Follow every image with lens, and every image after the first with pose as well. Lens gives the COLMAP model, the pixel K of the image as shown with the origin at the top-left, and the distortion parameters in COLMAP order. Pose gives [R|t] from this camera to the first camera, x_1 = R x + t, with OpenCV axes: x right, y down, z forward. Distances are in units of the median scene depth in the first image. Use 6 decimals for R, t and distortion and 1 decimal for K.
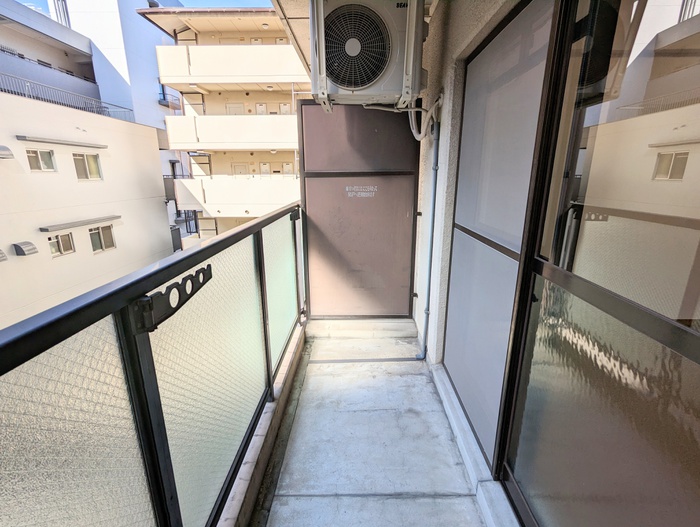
lens RADIAL K [[336.2, 0, 350.0], [0, 336.2, 263.5], [0, 0, 1]] dist [0.015429, -0.011450]
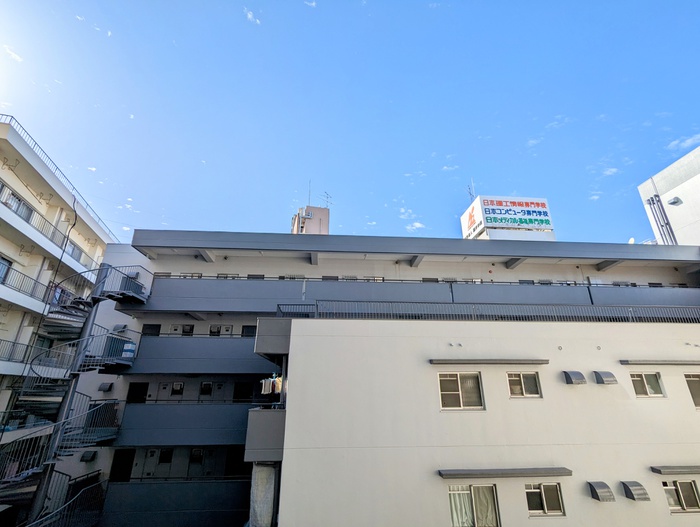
lens RADIAL K [[336.2, 0, 350.0], [0, 336.2, 263.5], [0, 0, 1]] dist [0.015429, -0.011450]
pose [[0.057827, -0.376942, -0.924430, 0.002599], [-0.252937, 0.890235, -0.378821, -0.048400], [0.965753, 0.255729, -0.043863, 0.183589]]
